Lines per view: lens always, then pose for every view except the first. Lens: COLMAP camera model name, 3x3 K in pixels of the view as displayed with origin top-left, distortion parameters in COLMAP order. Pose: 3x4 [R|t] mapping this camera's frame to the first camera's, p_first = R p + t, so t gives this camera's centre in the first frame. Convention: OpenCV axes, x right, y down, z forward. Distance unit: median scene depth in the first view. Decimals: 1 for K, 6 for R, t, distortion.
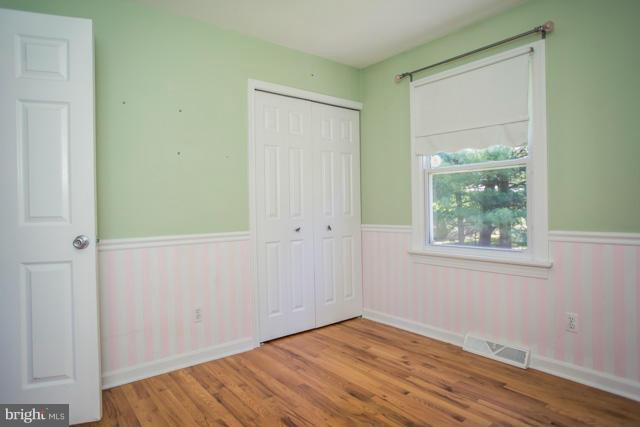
lens RADIAL K [[365.3, 0, 318.2], [0, 365.3, 214.5], [0, 0, 1]] dist [-0.038071, 0.009787]
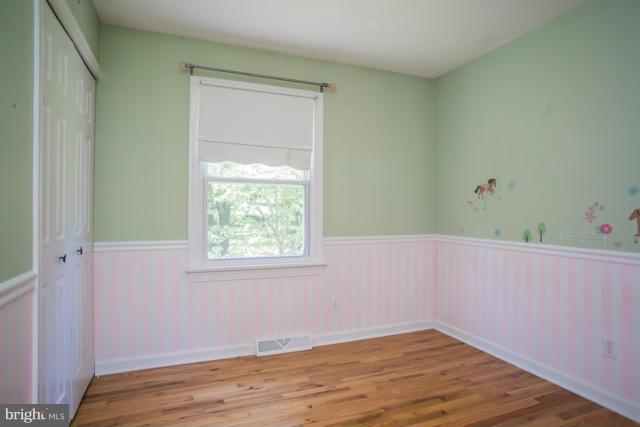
lens RADIAL K [[365.3, 0, 314.4], [0, 365.3, 215.0], [0, 0, 1]] dist [-0.038071, 0.009787]
pose [[0.305796, 0.007418, 0.952068, -0.565118], [0.009878, 0.999891, -0.010963, -0.020153], [-0.952046, 0.012757, 0.305689, 0.536927]]
